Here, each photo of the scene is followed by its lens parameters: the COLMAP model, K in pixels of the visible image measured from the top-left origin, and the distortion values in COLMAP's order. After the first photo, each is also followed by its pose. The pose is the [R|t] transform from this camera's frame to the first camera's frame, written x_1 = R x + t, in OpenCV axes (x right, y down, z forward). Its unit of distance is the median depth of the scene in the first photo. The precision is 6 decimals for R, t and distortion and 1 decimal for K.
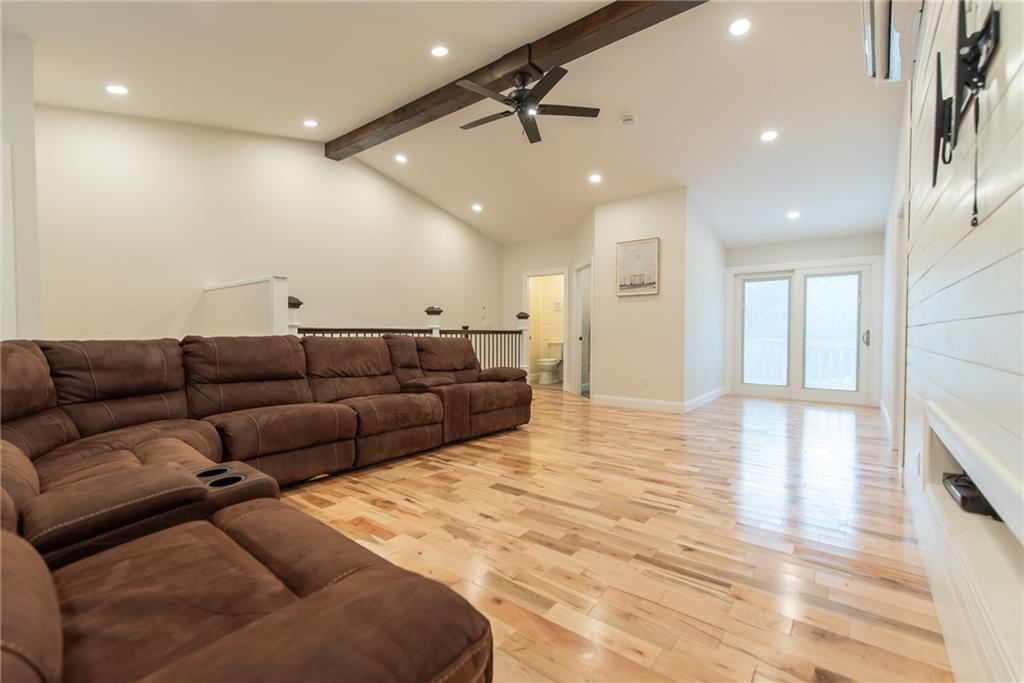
lens RADIAL K [[441.1, 0, 512.1], [0, 441.1, 340.9], [0, 0, 1]] dist [0.002622, 0.000274]
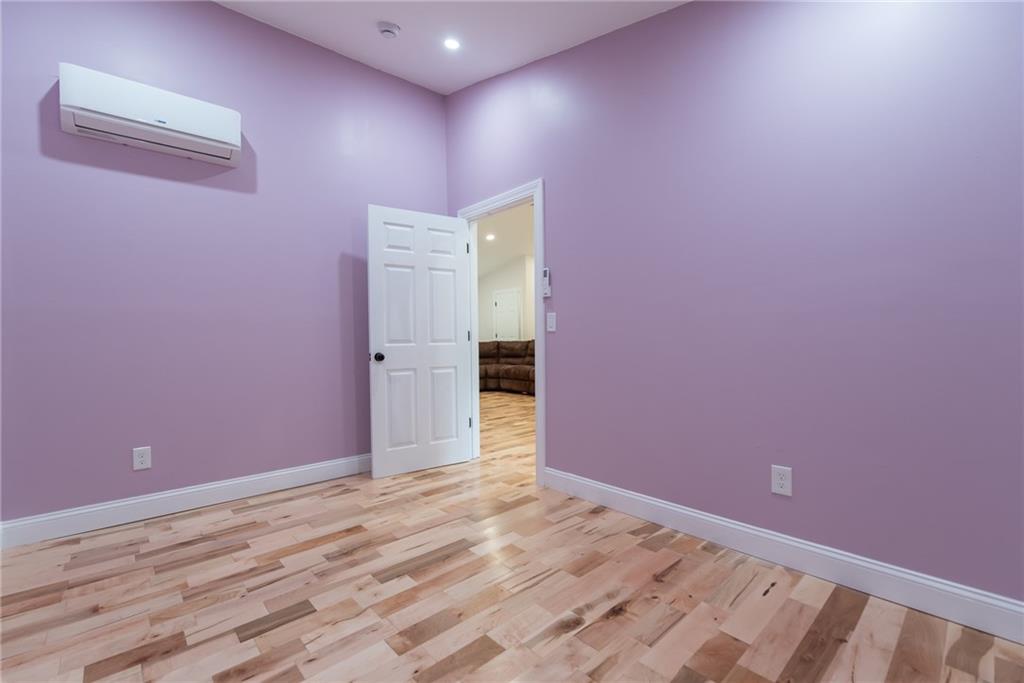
lens RADIAL K [[441.1, 0, 512.1], [0, 441.1, 341.1], [0, 0, 1]] dist [0.002622, 0.000274]
pose [[-0.168400, 0.005721, -0.985702, 2.476089], [-0.011295, 0.999906, 0.007733, -0.025614], [0.985654, 0.012436, -0.168319, 1.564146]]
